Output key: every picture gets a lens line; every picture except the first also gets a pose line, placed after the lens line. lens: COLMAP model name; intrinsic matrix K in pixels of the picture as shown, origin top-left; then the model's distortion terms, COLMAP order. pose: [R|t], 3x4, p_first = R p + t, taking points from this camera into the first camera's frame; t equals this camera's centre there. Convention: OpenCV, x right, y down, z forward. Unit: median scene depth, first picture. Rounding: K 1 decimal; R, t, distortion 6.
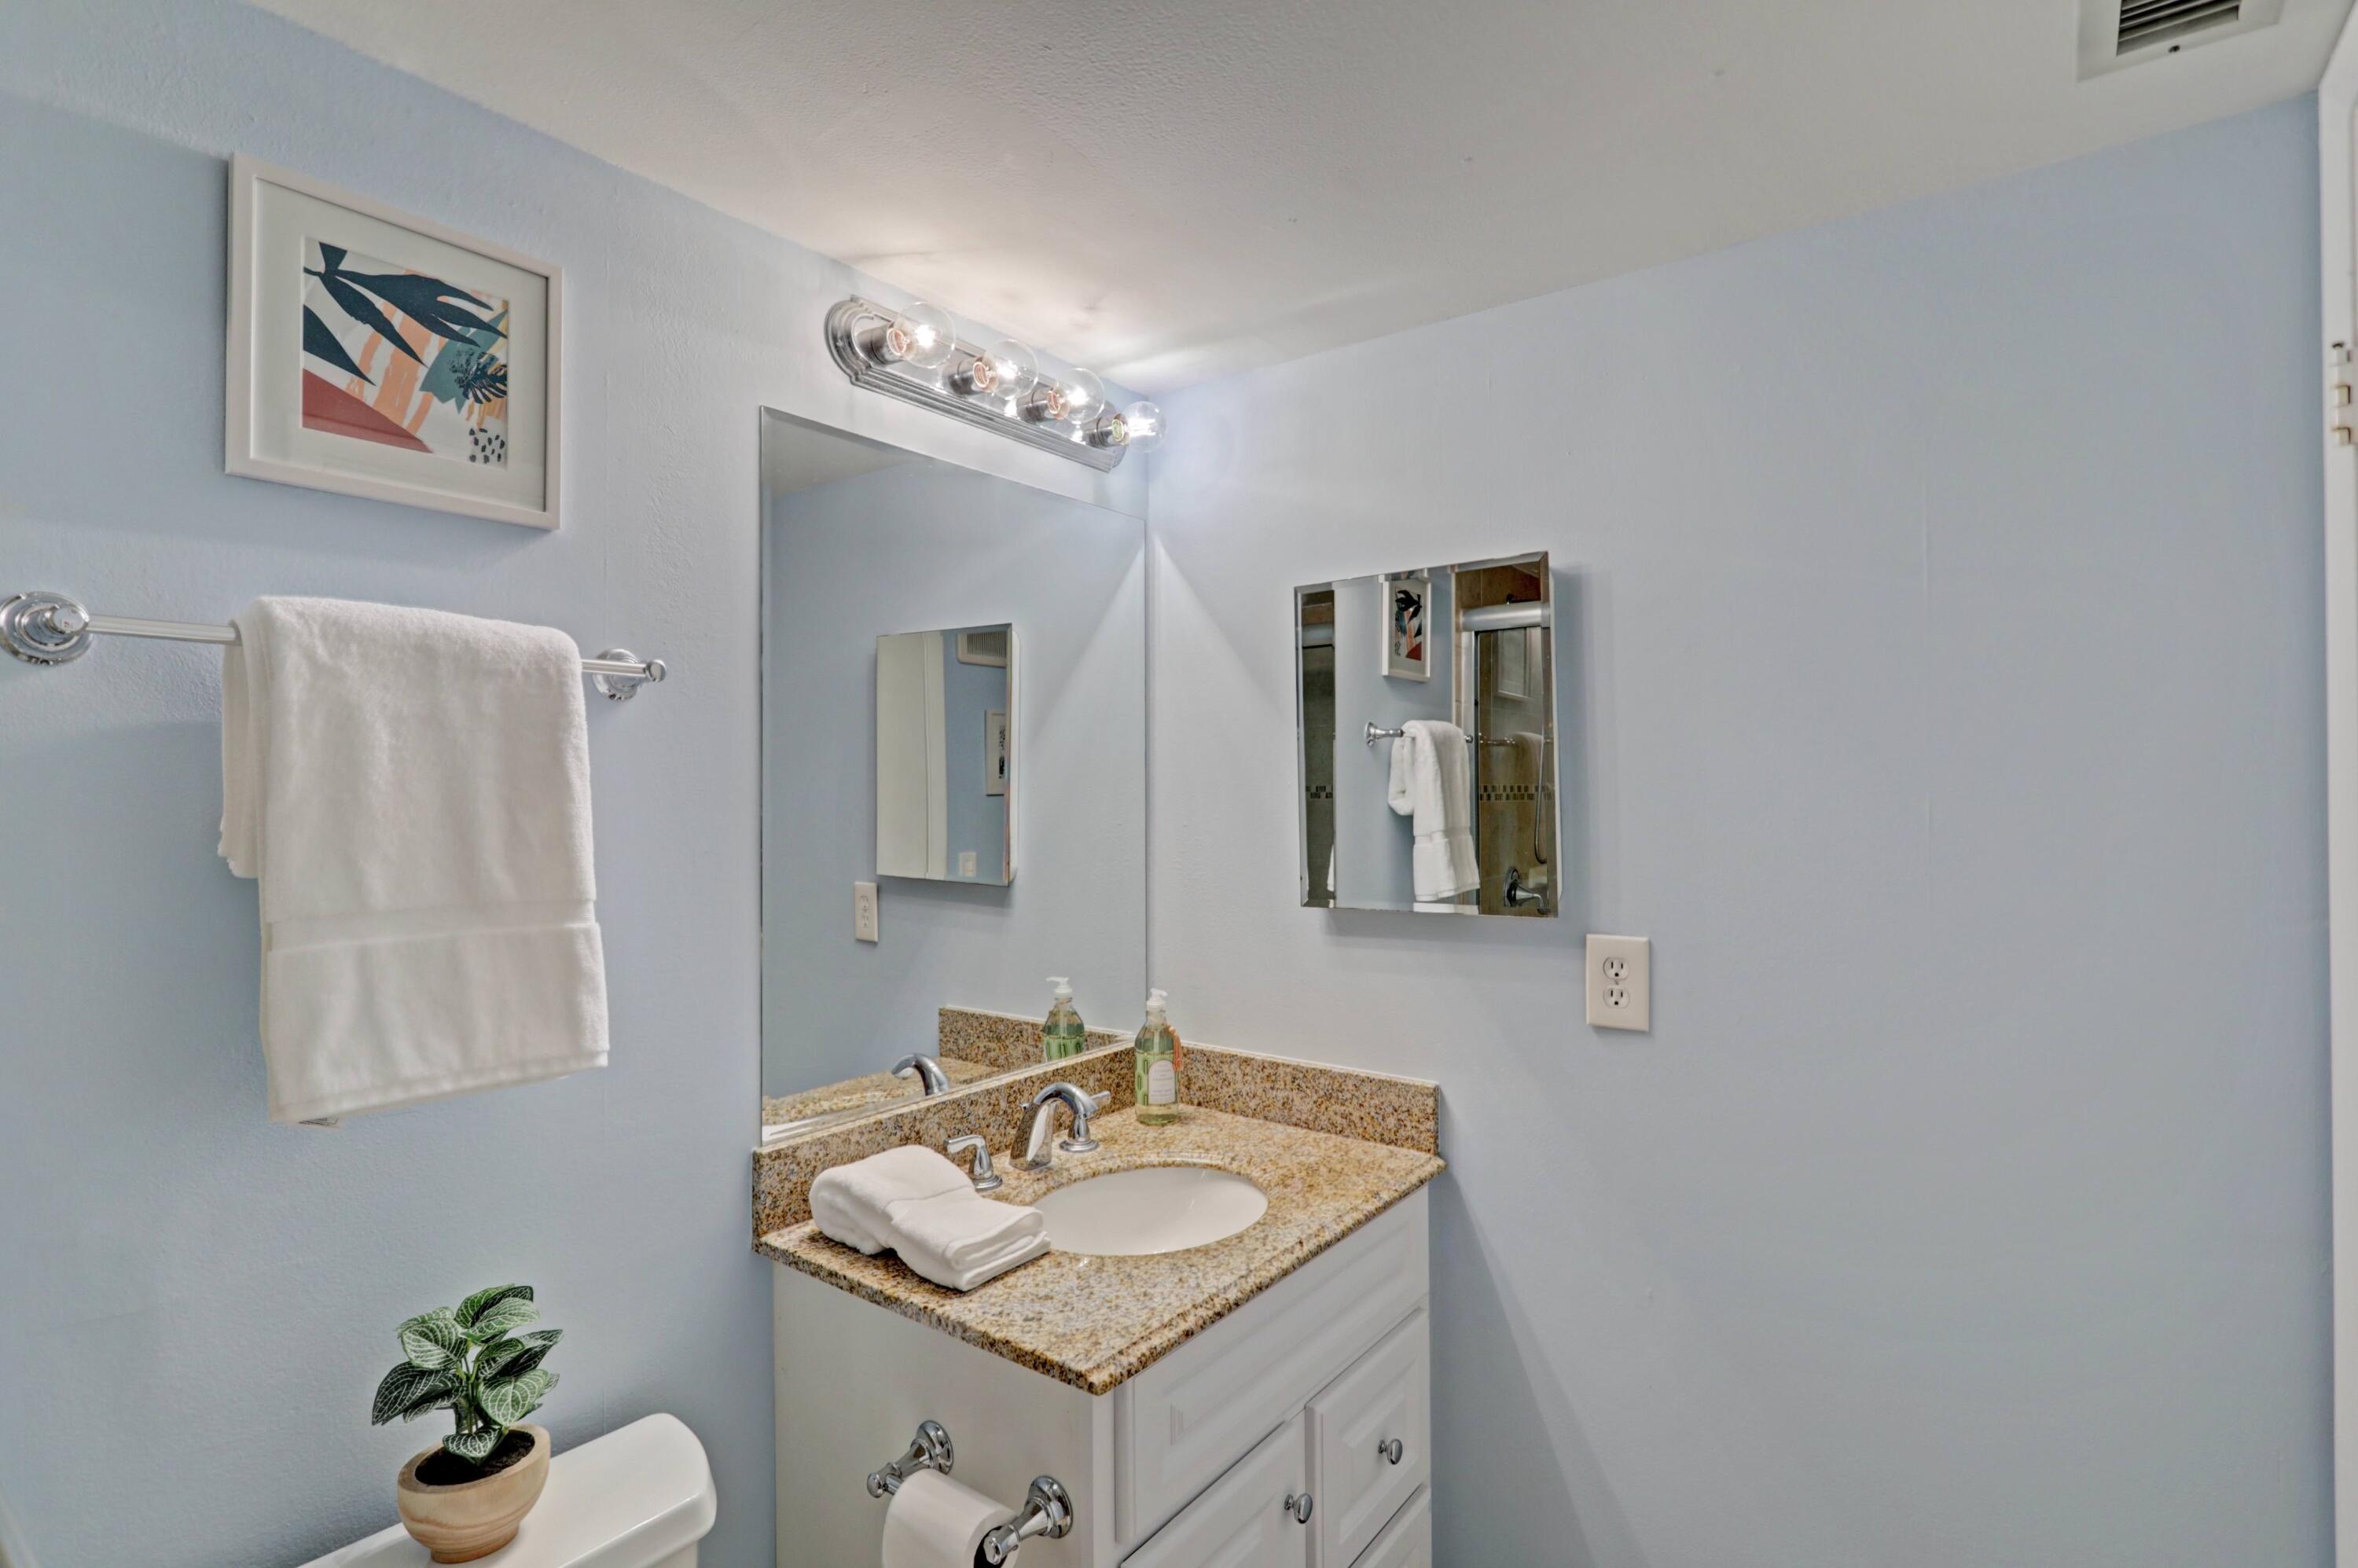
lens RADIAL K [[1127.3, 0, 1183.8], [0, 1127.3, 782.8], [0, 0, 1]] dist [-0.003543, -0.000115]
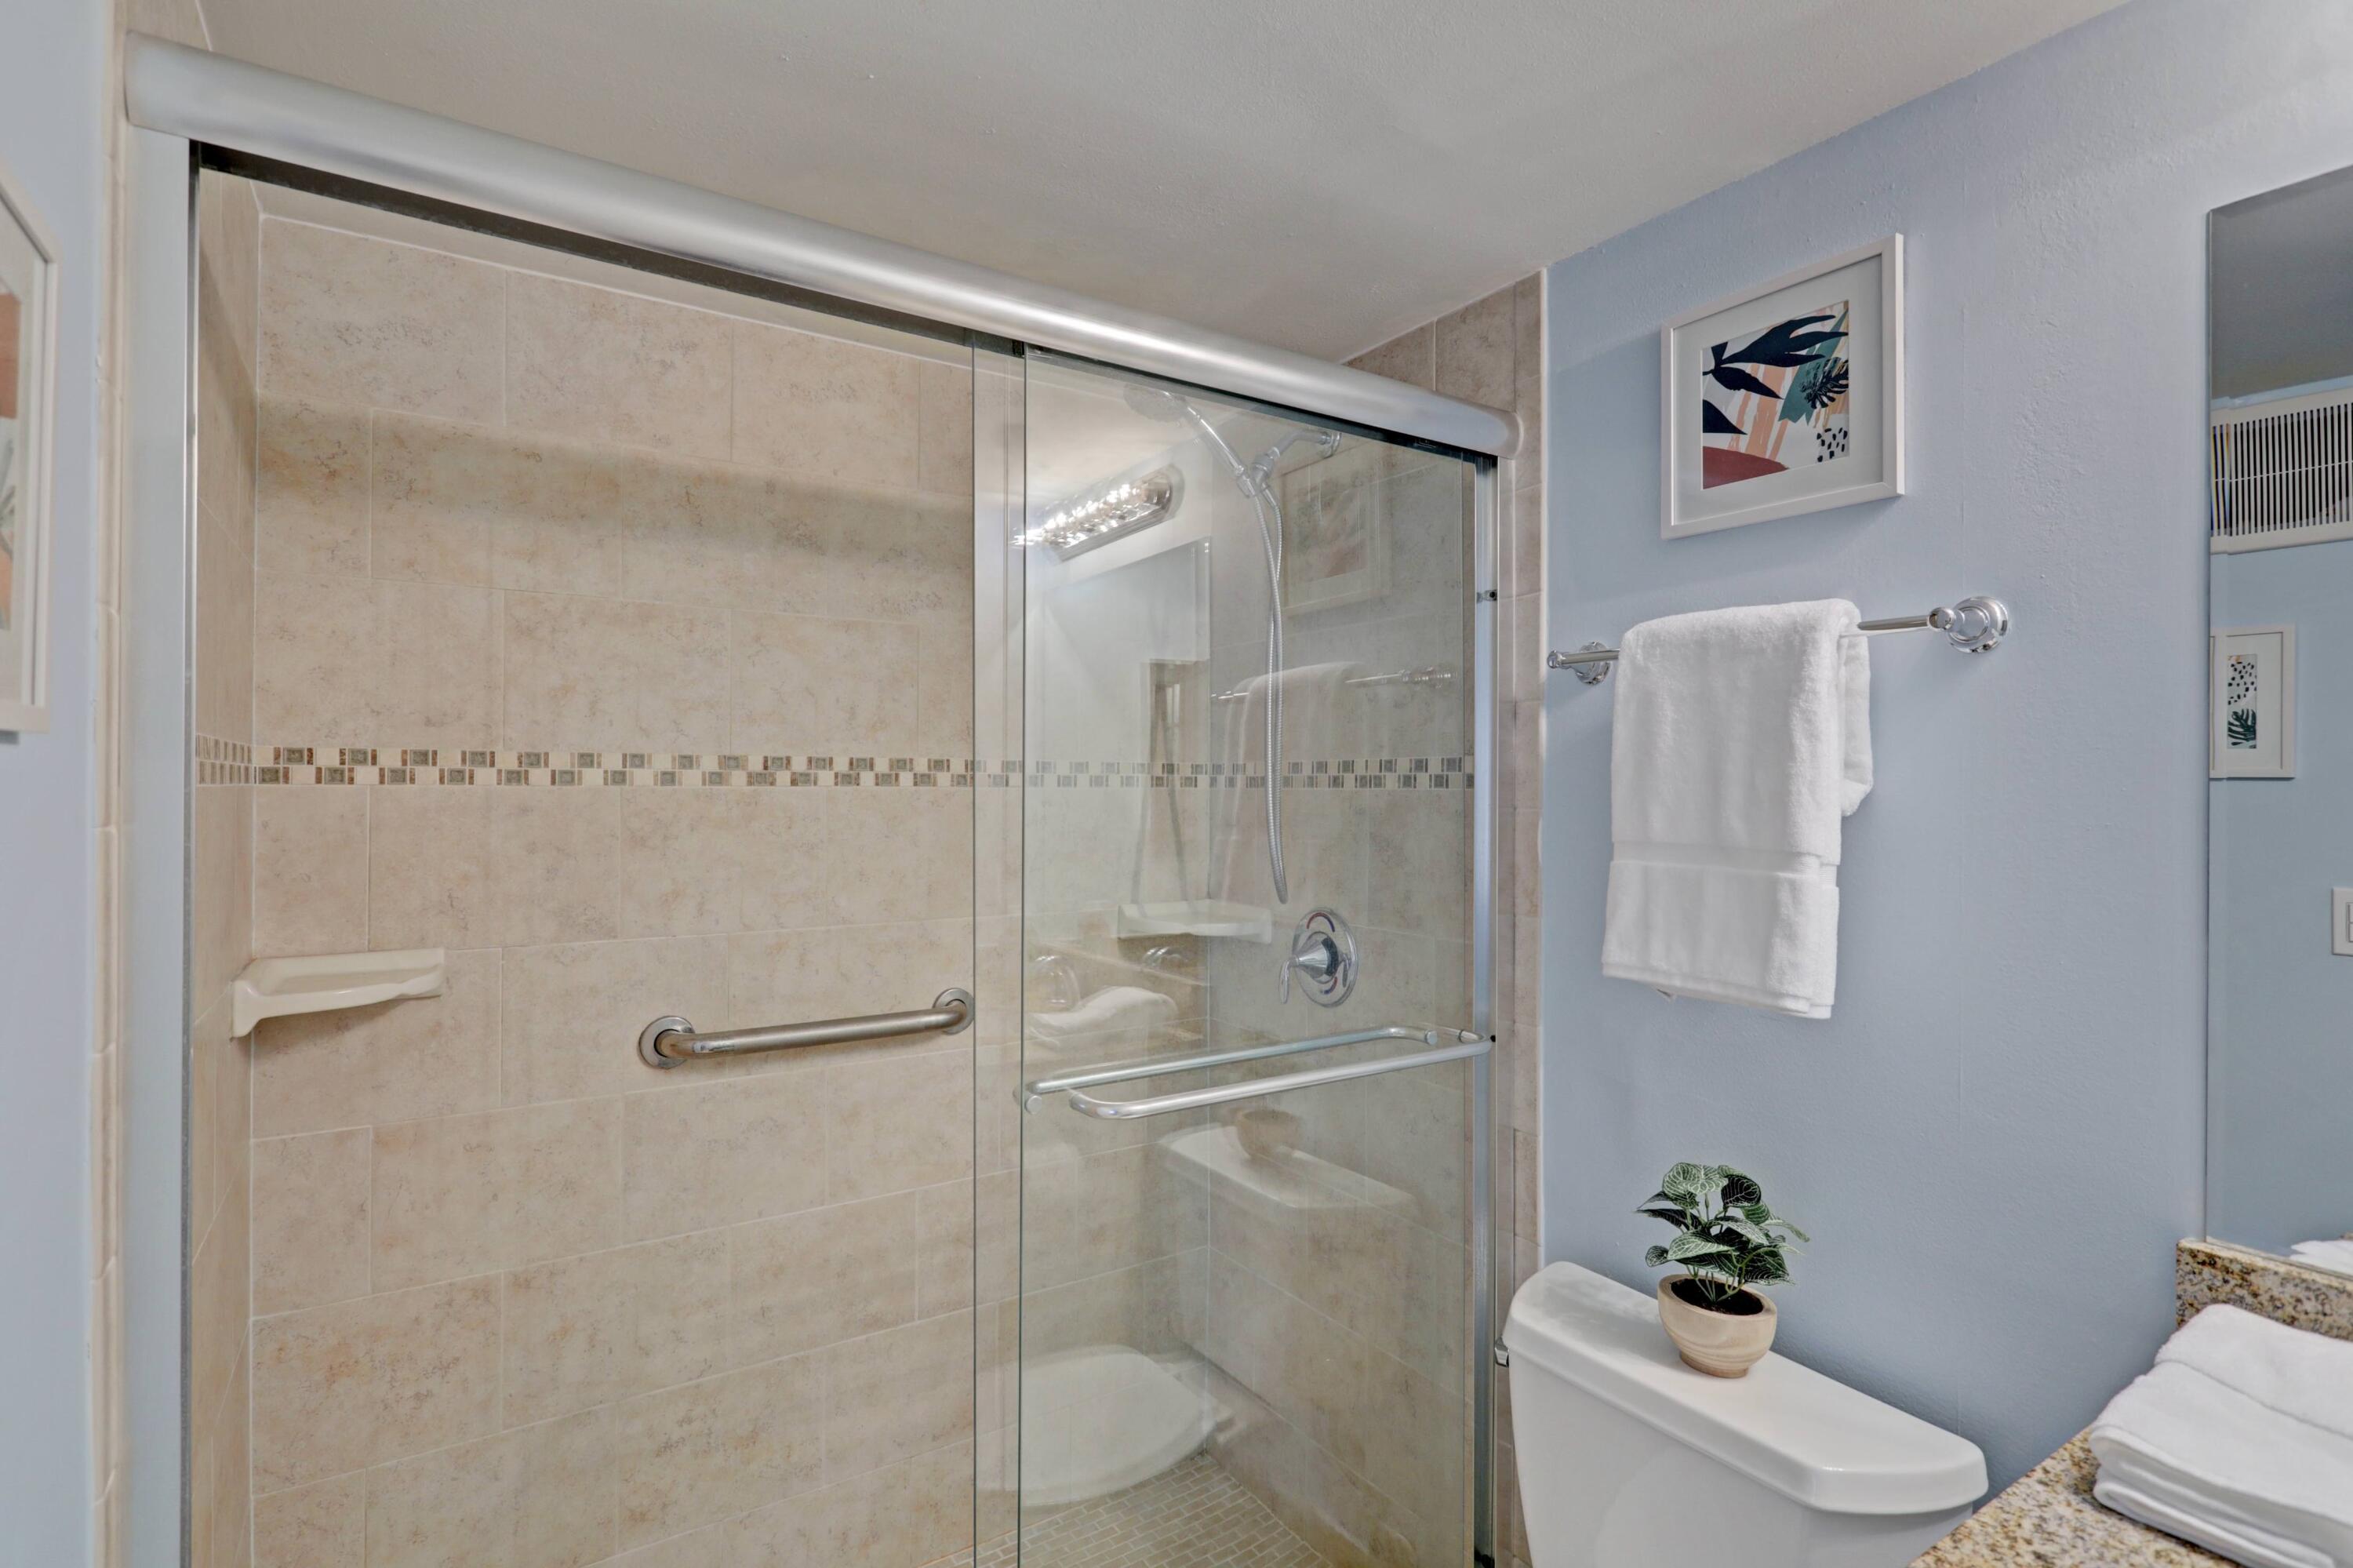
lens RADIAL K [[1125.0, 0, 1179.5], [0, 1125.0, 777.8], [0, 0, 1]] dist [-0.003543, -0.000115]
pose [[-0.330517, -0.002240, -0.943797, 0.673463], [0.002705, 0.999991, -0.003321, 0.034781], [0.943796, -0.003650, -0.330508, 0.801439]]
